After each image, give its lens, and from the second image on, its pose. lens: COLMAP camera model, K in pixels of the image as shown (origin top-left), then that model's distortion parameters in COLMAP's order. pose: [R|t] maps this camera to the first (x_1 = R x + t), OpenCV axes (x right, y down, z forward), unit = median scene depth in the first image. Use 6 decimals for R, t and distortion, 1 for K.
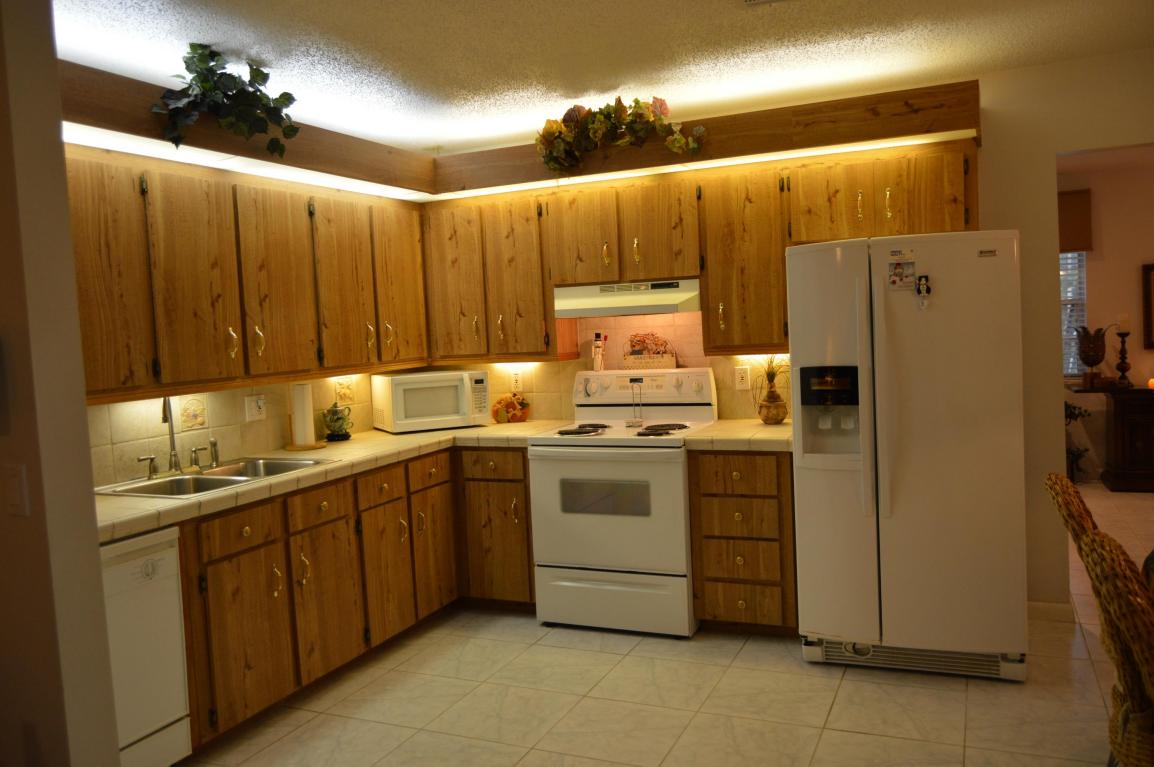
lens RADIAL K [[906.8, 0, 577.0], [0, 906.8, 383.5], [0, 0, 1]] dist [-0.013220, 0.009388]
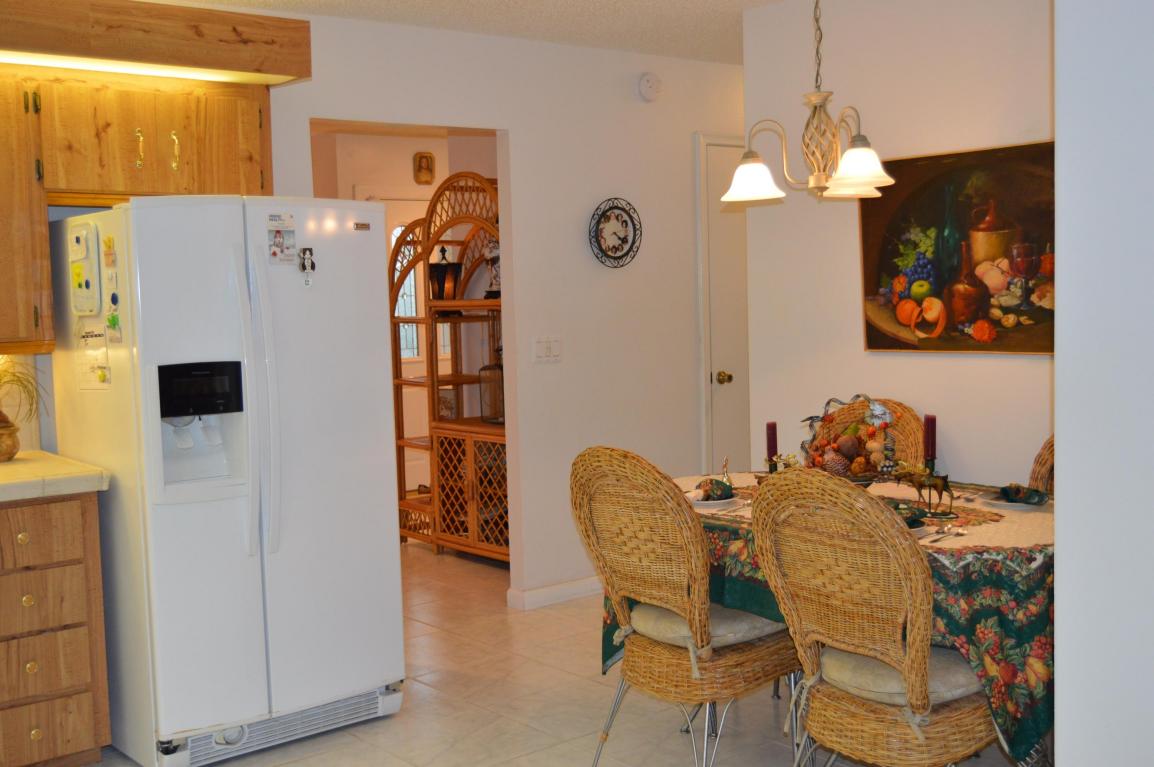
lens RADIAL K [[1289.6, 0, 585.5], [0, 1289.6, 384.3], [0, 0, 1]] dist [-0.008464, -0.005939]
pose [[0.442381, -0.032102, 0.896252, -0.468267], [0.063686, 0.997961, 0.004311, 0.012936], [-0.894563, 0.055172, 0.443523, 0.220391]]
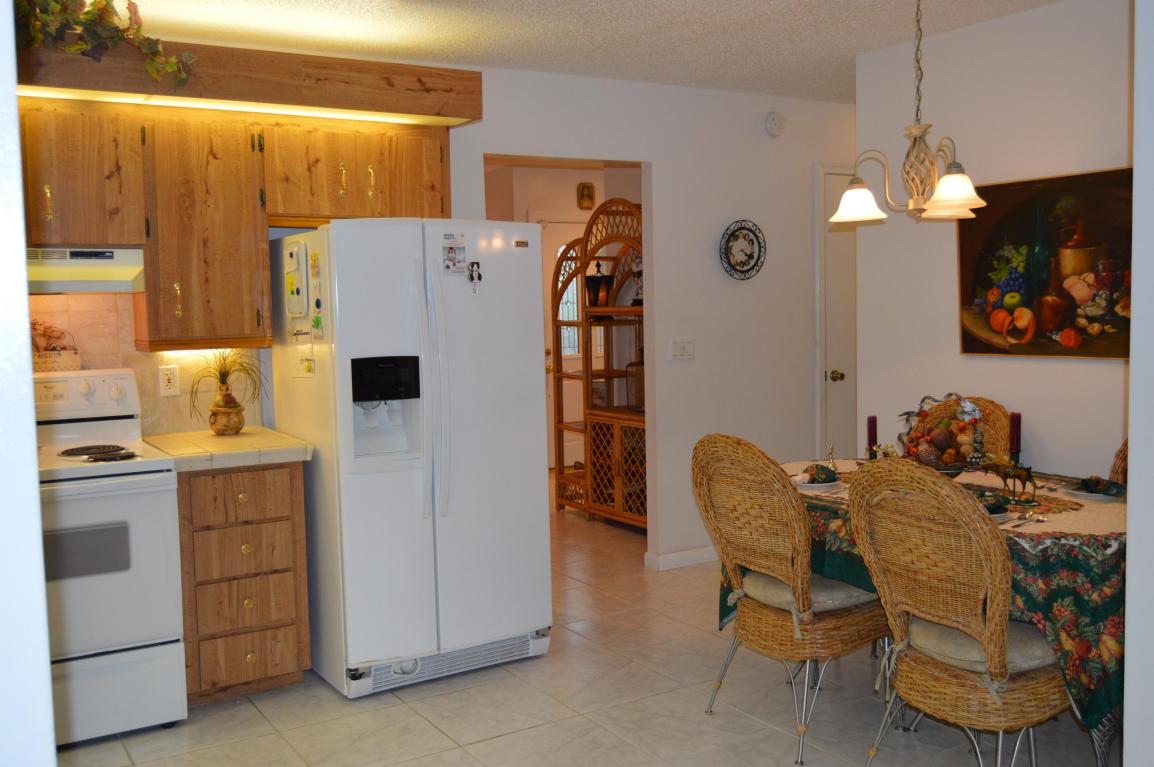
lens RADIAL K [[1082.6, 0, 581.0], [0, 1082.6, 380.2], [0, 0, 1]] dist [-0.010219, 0.000606]
pose [[0.558490, -0.025610, 0.829116, -0.443566], [0.047470, 0.998872, -0.001122, 0.013081], [-0.828152, 0.039985, 0.559076, 0.214106]]
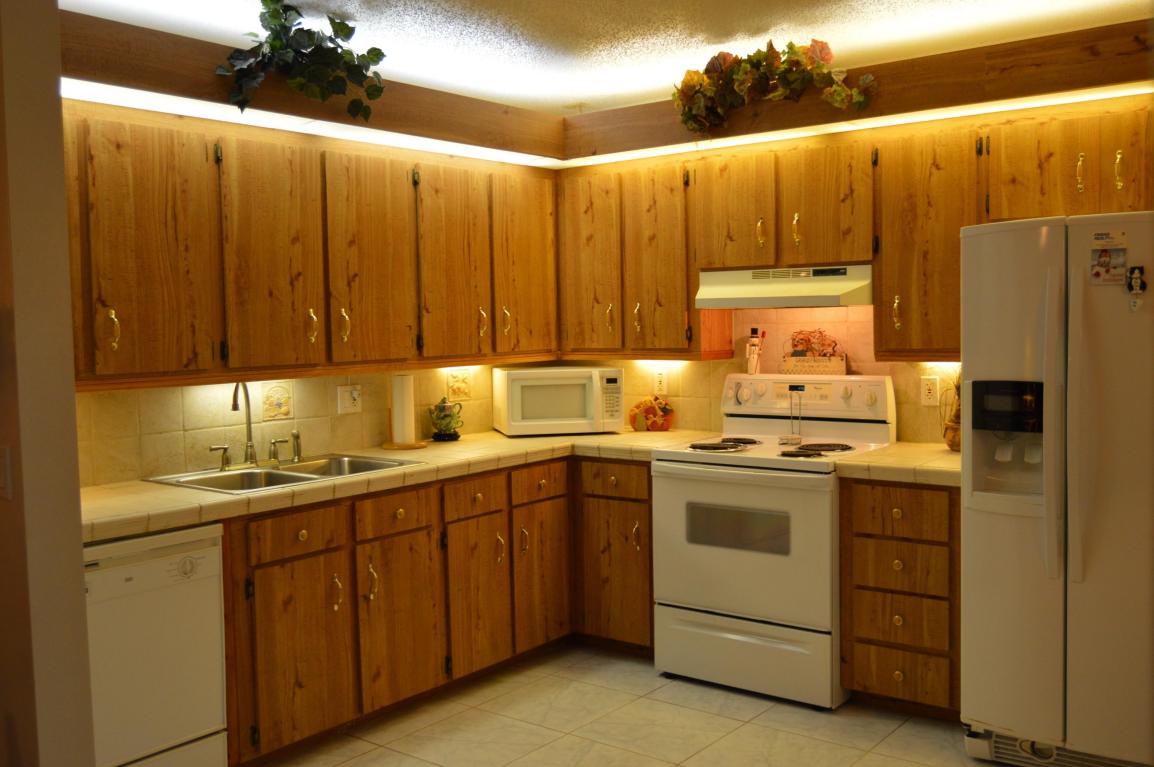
lens RADIAL K [[1082.6, 0, 581.0], [0, 1082.6, 380.2], [0, 0, 1]] dist [-0.010219, 0.000606]
pose [[0.970398, 0.043683, -0.237527, 0.126214], [-0.044133, 0.999020, 0.003426, -0.005776], [0.237444, 0.007158, 0.971375, 0.012623]]
